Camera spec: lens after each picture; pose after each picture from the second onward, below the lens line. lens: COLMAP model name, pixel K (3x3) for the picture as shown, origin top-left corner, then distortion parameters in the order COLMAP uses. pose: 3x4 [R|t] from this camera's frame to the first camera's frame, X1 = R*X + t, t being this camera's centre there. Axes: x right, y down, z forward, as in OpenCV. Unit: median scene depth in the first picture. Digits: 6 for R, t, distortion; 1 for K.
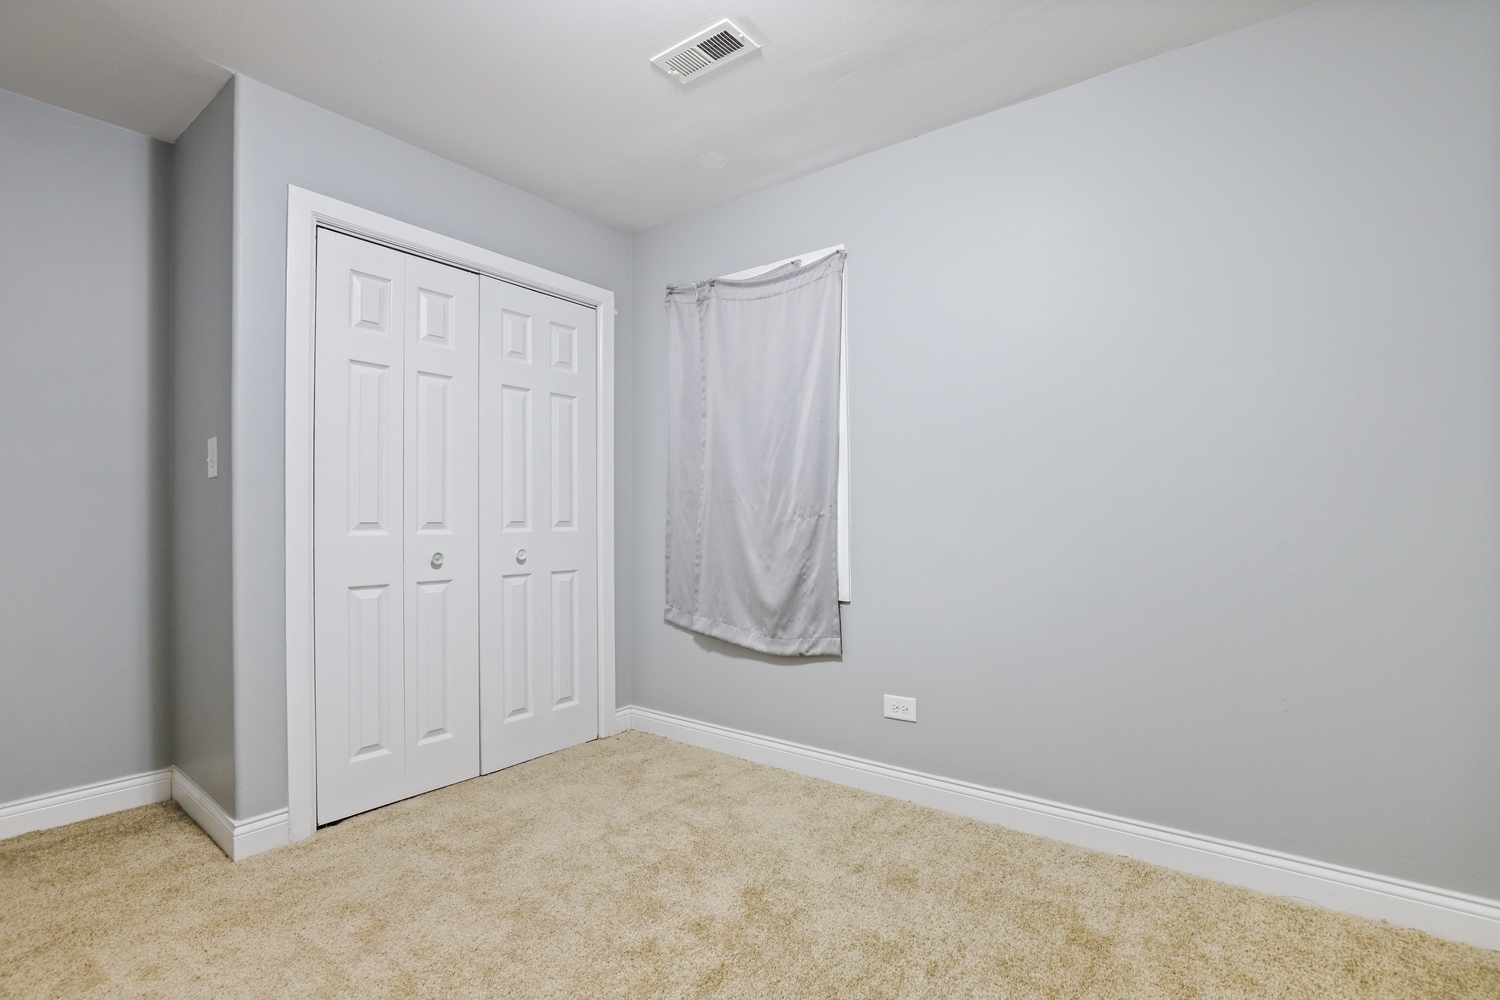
lens RADIAL K [[687.0, 0, 754.3], [0, 687.0, 496.7], [0, 0, 1]] dist [-0.005303, -0.000246]
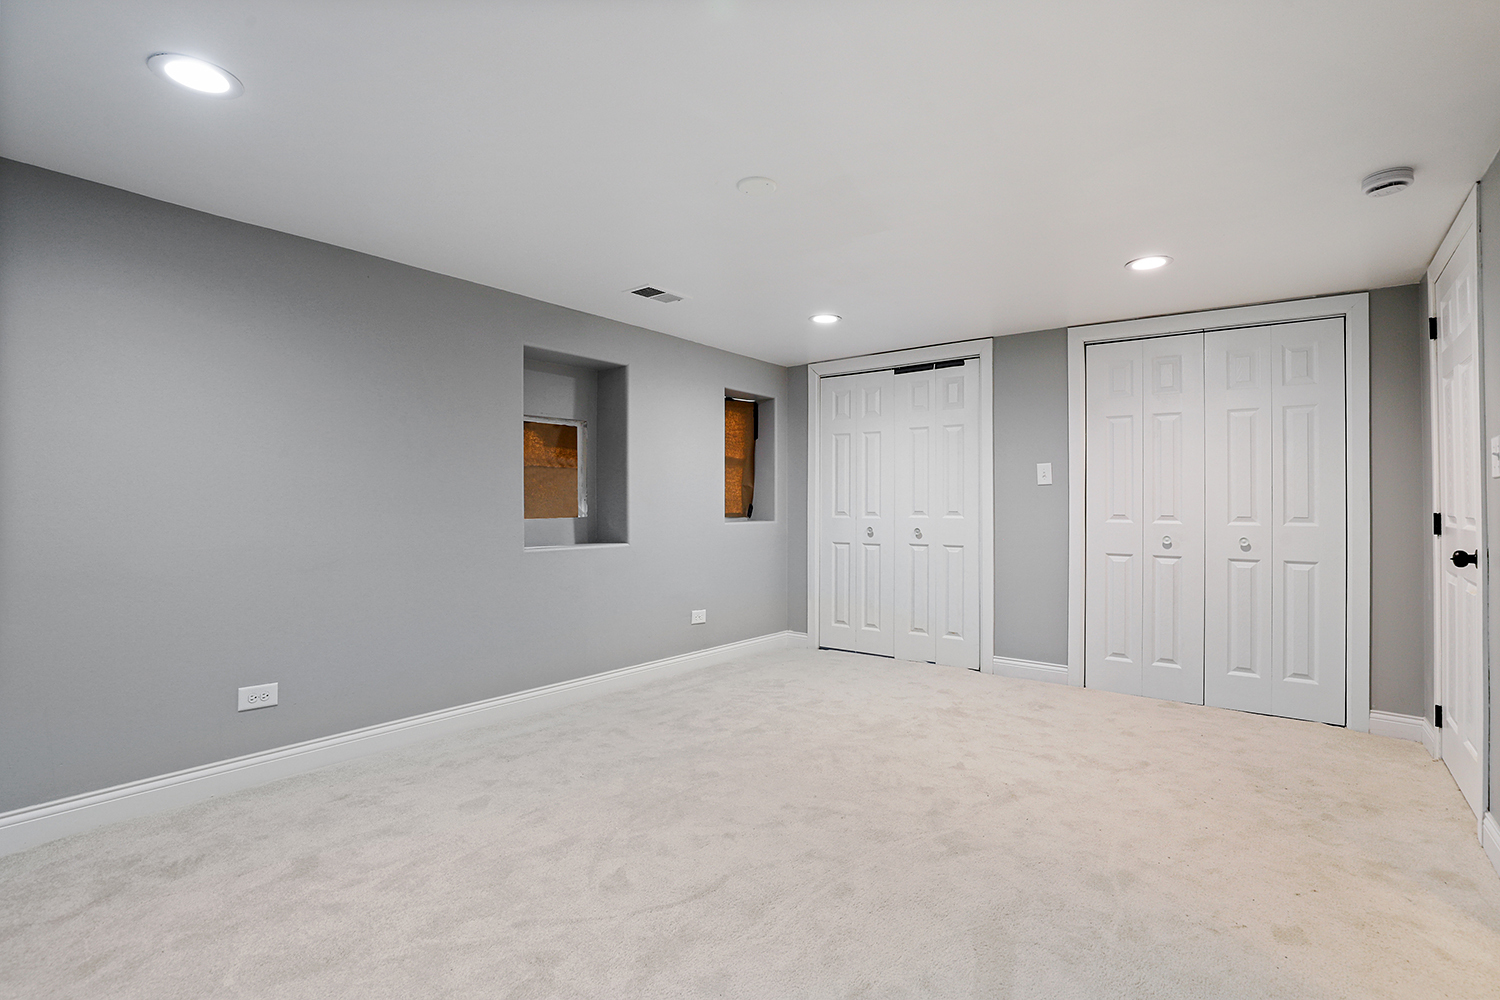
lens RADIAL K [[687.0, 0, 750.3], [0, 687.0, 503.2], [0, 0, 1]] dist [-0.005303, -0.000246]
pose [[-0.009692, -0.000887, -0.999953, 0.916415], [0.020670, 0.999786, -0.001087, -0.005012], [0.999739, -0.020680, -0.009671, 0.122443]]
